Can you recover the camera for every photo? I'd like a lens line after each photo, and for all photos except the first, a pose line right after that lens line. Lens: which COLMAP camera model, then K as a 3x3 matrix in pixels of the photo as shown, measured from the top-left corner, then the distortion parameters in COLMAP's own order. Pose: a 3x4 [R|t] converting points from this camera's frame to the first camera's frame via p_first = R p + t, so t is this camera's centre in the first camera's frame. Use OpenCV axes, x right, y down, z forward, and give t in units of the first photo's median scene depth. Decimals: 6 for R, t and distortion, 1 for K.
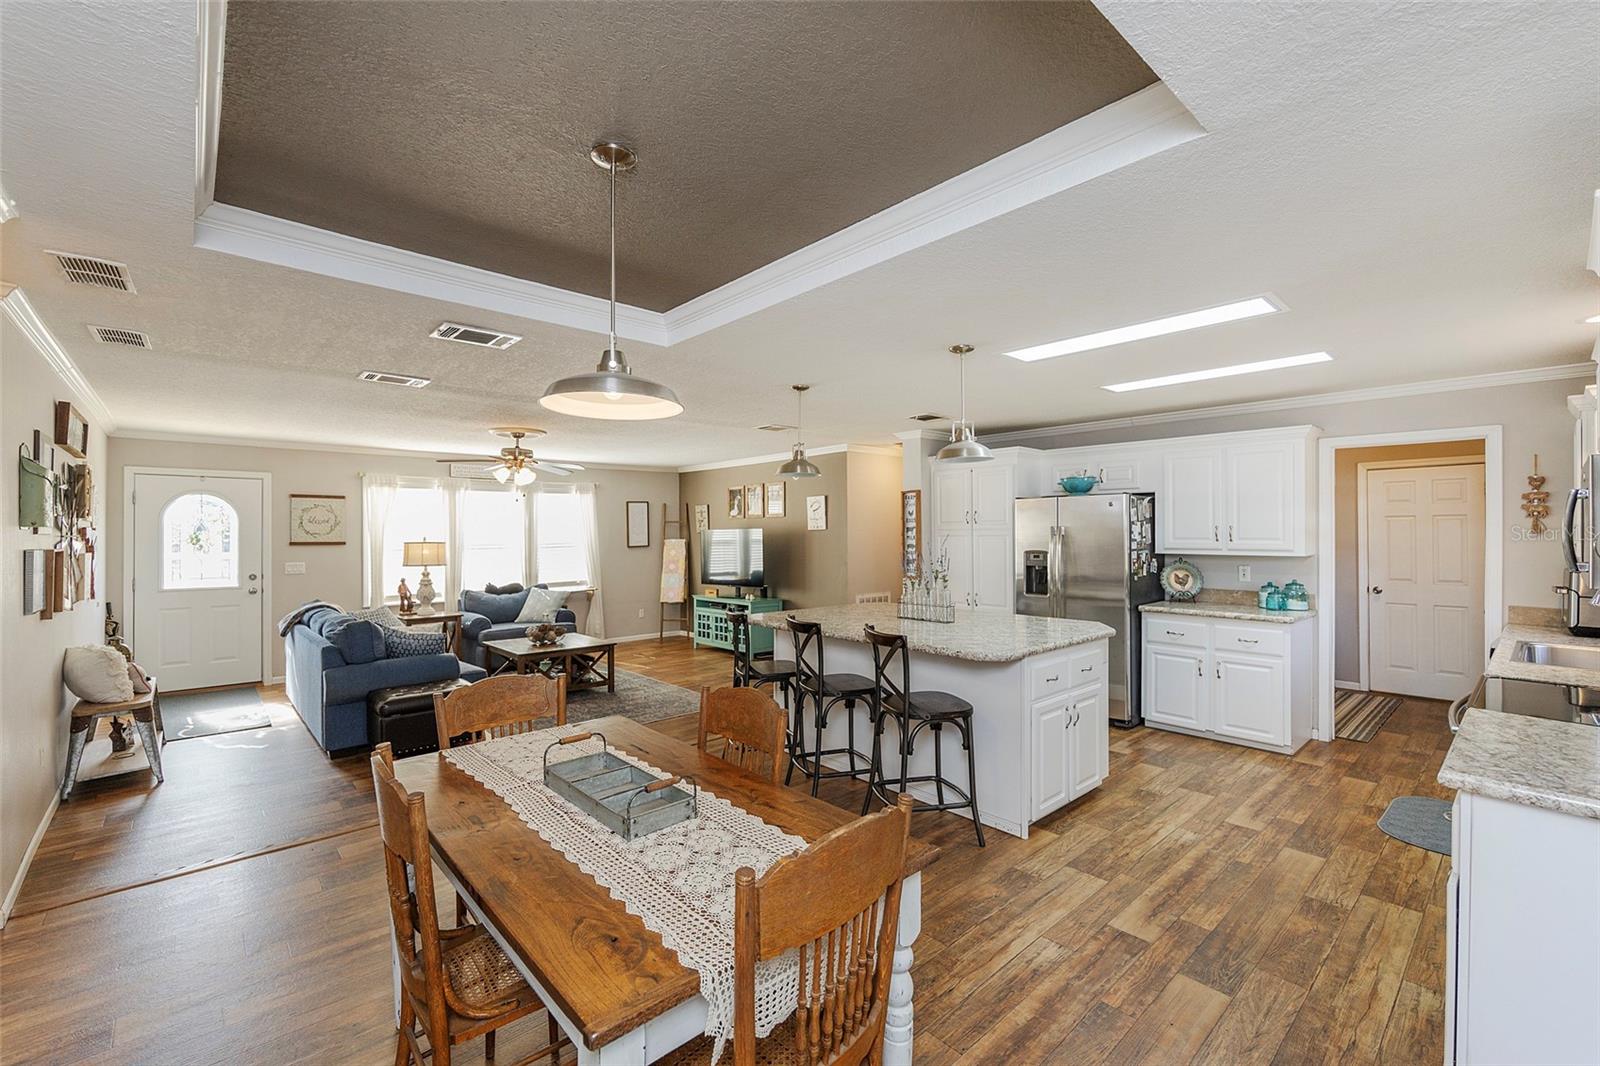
lens RADIAL K [[669.0, 0, 798.7], [0, 669.0, 525.1], [0, 0, 1]] dist [0.001423, -0.000283]
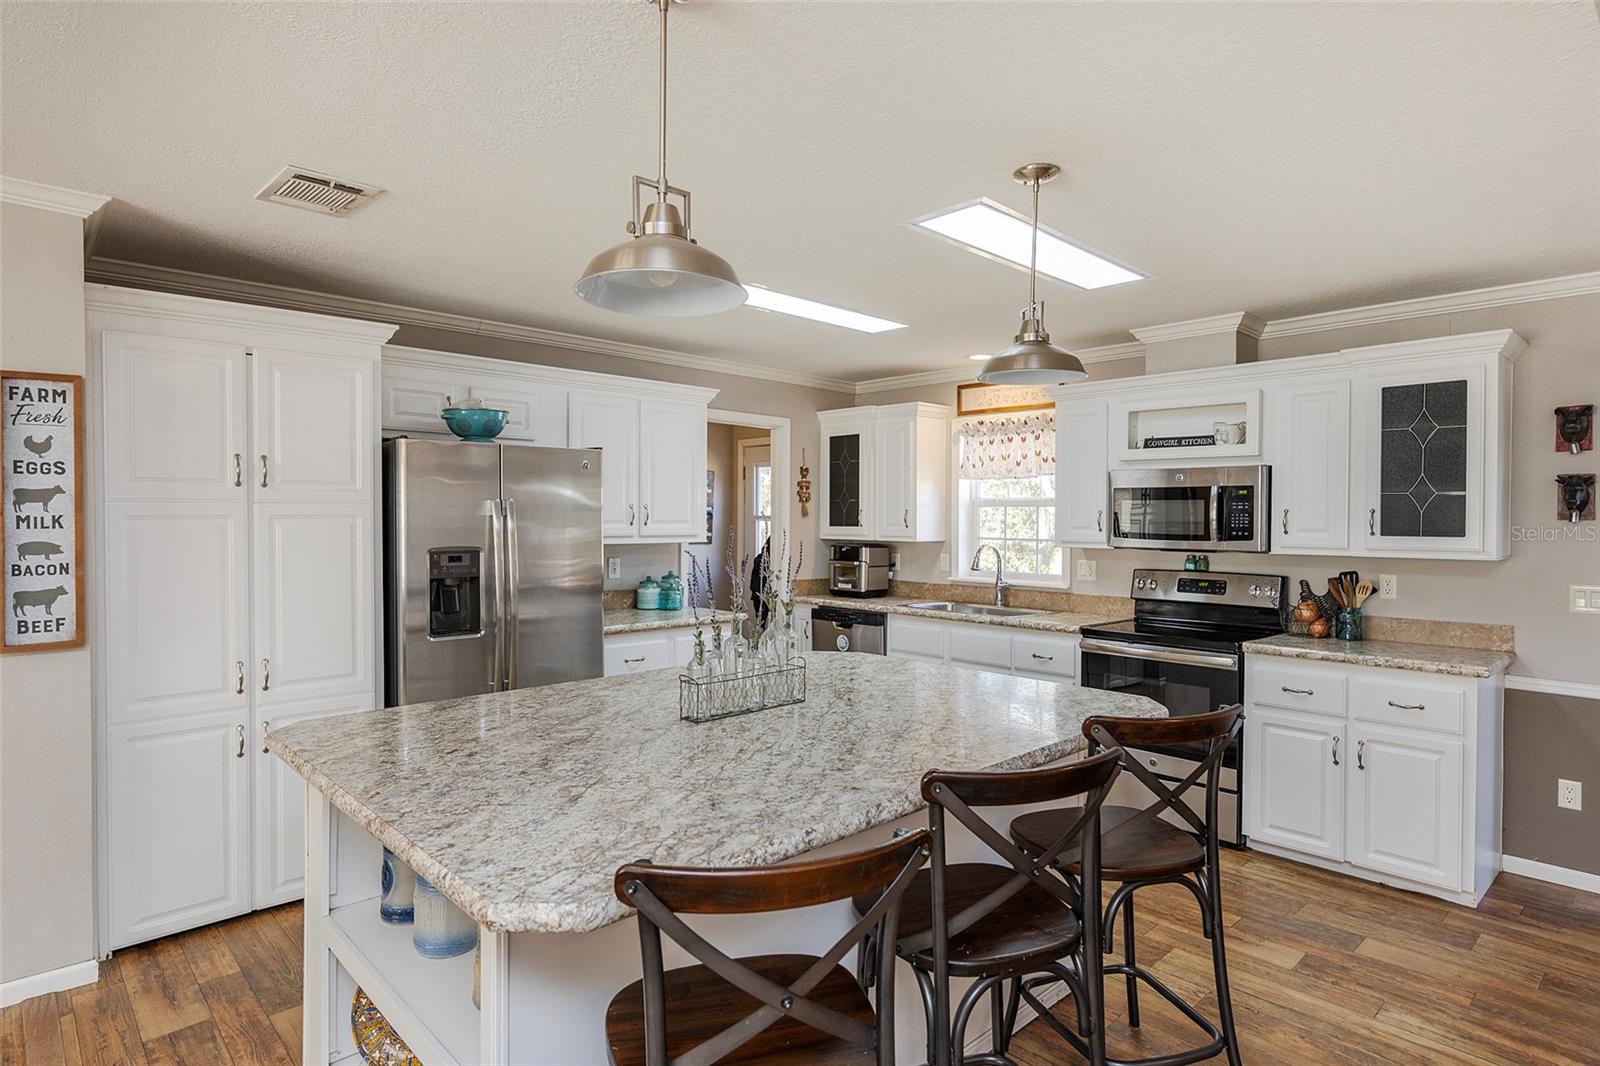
lens RADIAL K [[868.5, 0, 793.5], [0, 868.5, 523.5], [0, 0, 1]] dist [-0.001537, 0.000774]
pose [[-0.024552, -0.005032, 0.999686, -0.246600], [-0.015817, 0.999864, 0.004645, 0.011713], [-0.999573, -0.015698, -0.024628, 0.650698]]
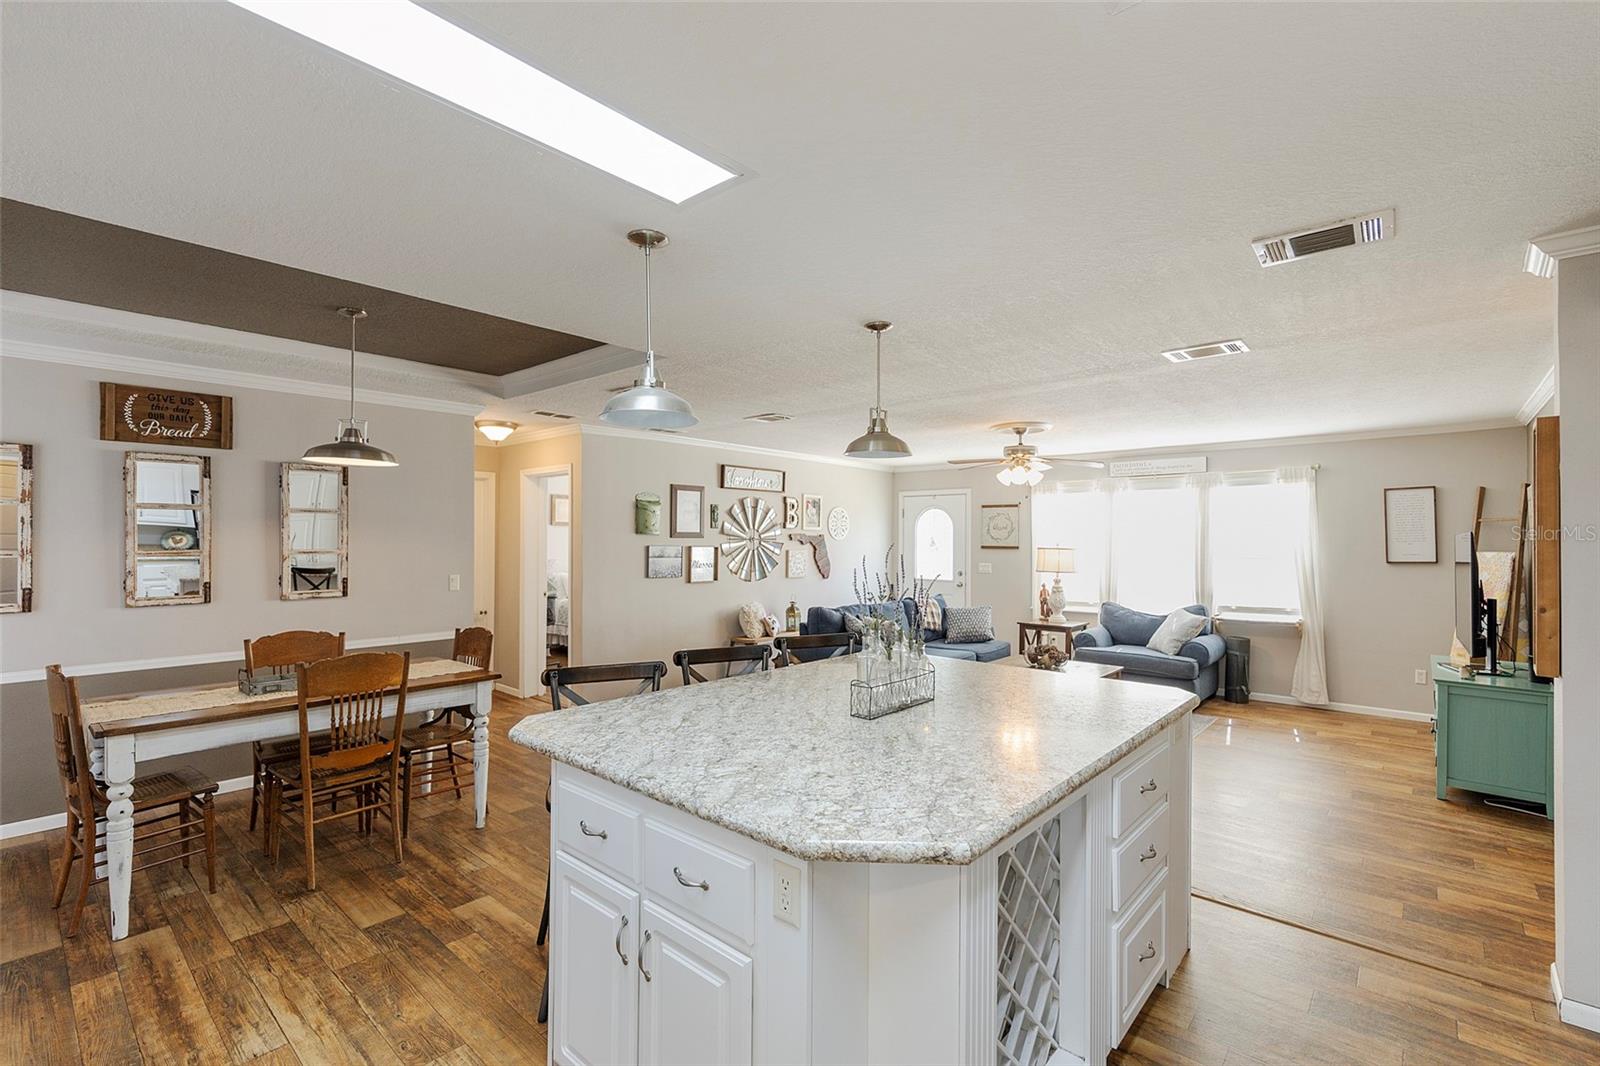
lens RADIAL K [[714.4, 0, 814.4], [0, 714.4, 527.8], [0, 0, 1]] dist [0.003385, -0.000060]
pose [[0.133527, -0.011294, -0.990981, 0.480643], [0.007318, 0.999919, -0.010410, 0.004719], [0.991018, -0.005861, 0.133599, 0.571513]]
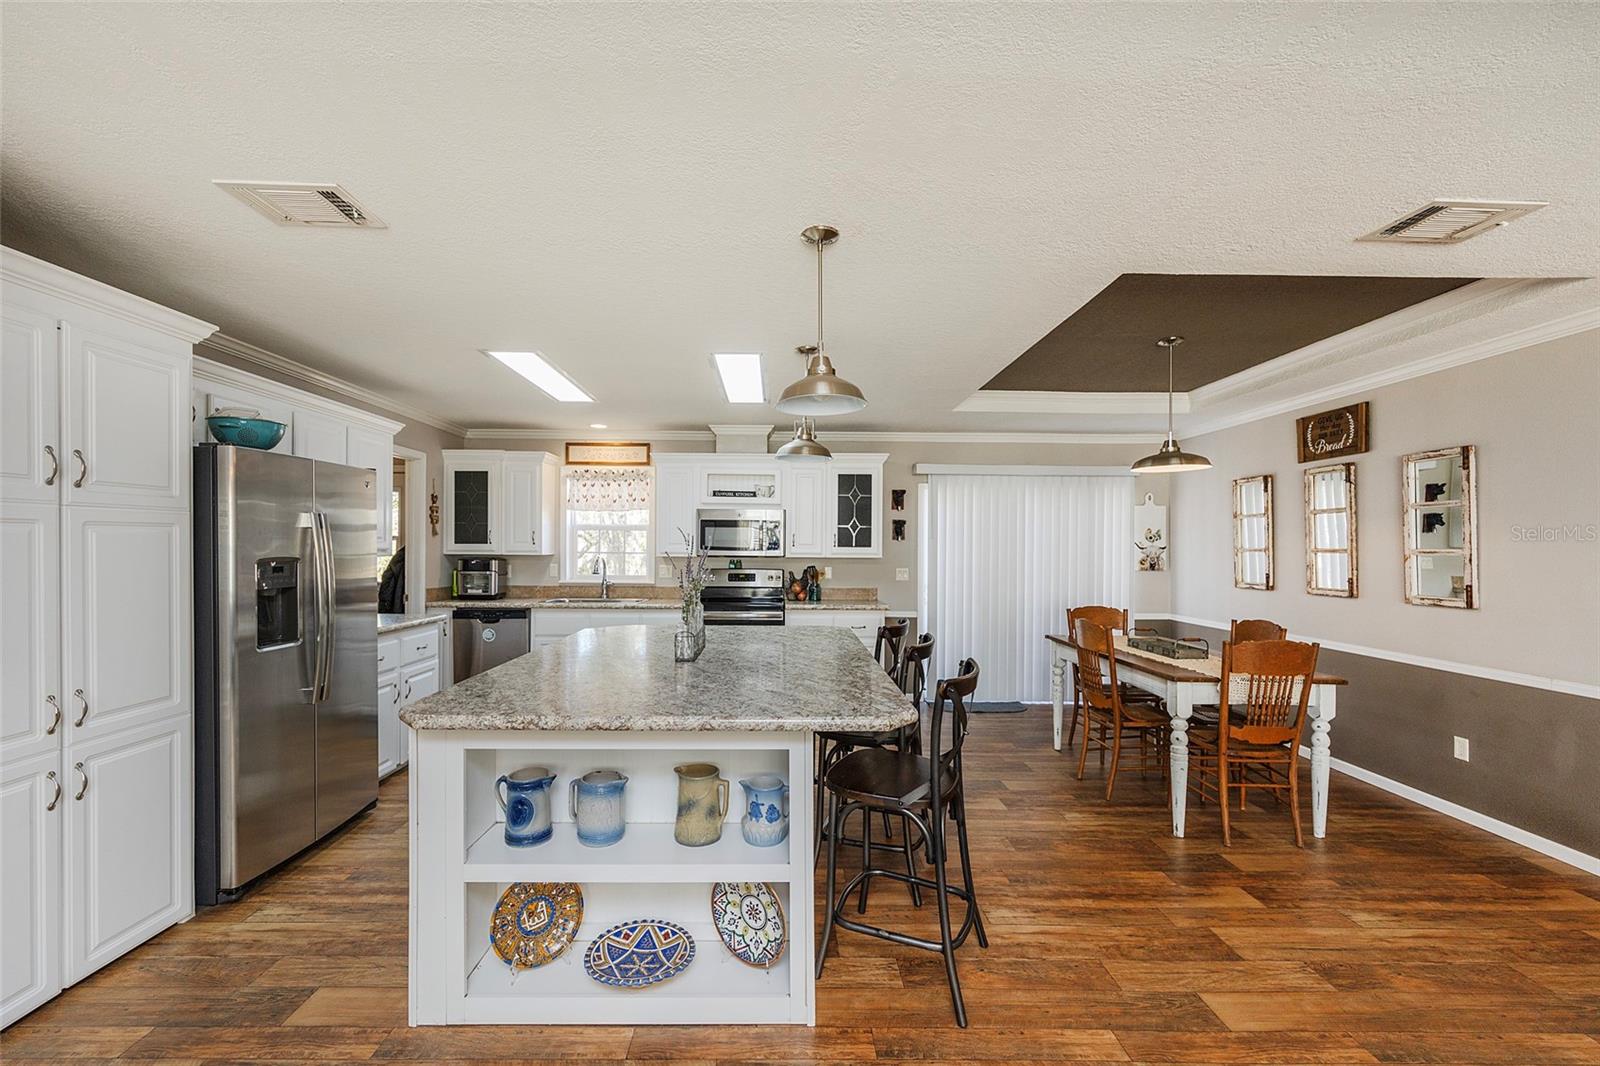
lens RADIAL K [[651.6, 0, 789.3], [0, 651.6, 551.3], [0, 0, 1]] dist [-0.006453, 0.001091]
pose [[-0.751181, -0.008302, 0.660044, -0.211396], [-0.013329, 0.999908, -0.002592, 0.024754], [-0.659962, -0.010745, -0.751222, 0.943487]]
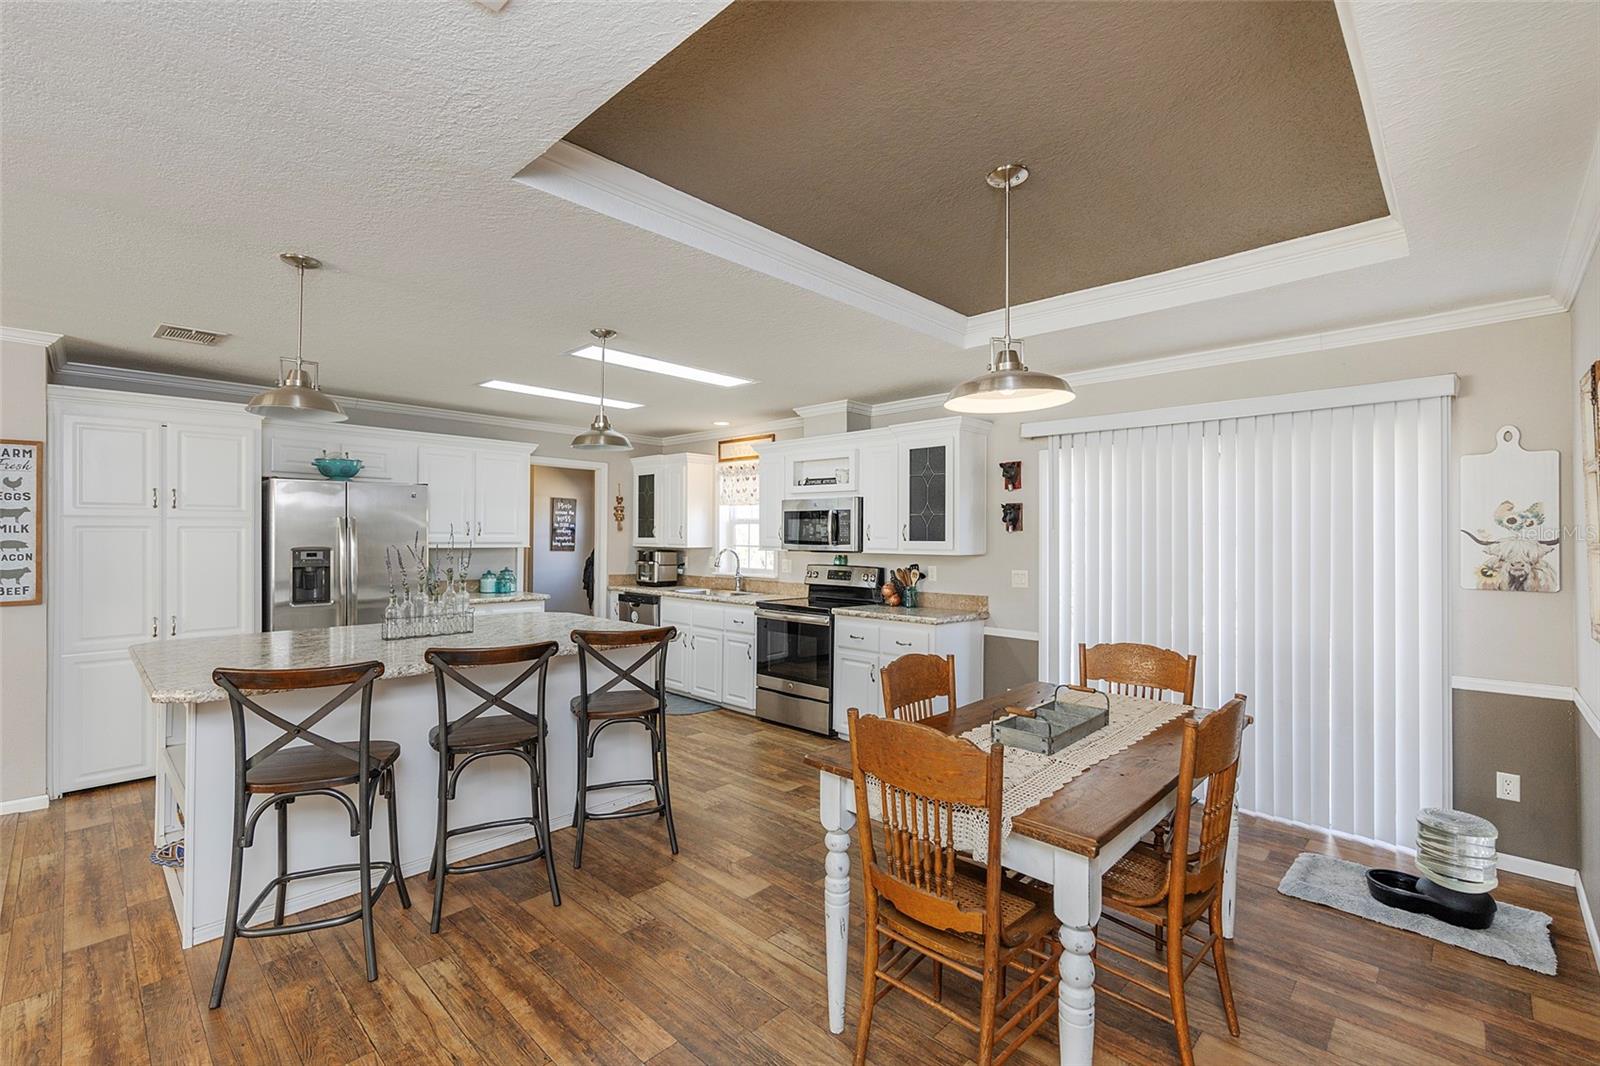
lens RADIAL K [[709.0, 0, 792.3], [0, 709.0, 533.1], [0, 0, 1]] dist [0.001248, -0.000024]
pose [[-0.072345, 0.006574, 0.997358, -0.425498], [-0.016497, 0.999834, -0.007787, 0.016004], [-0.997243, -0.017017, -0.072225, 0.429825]]
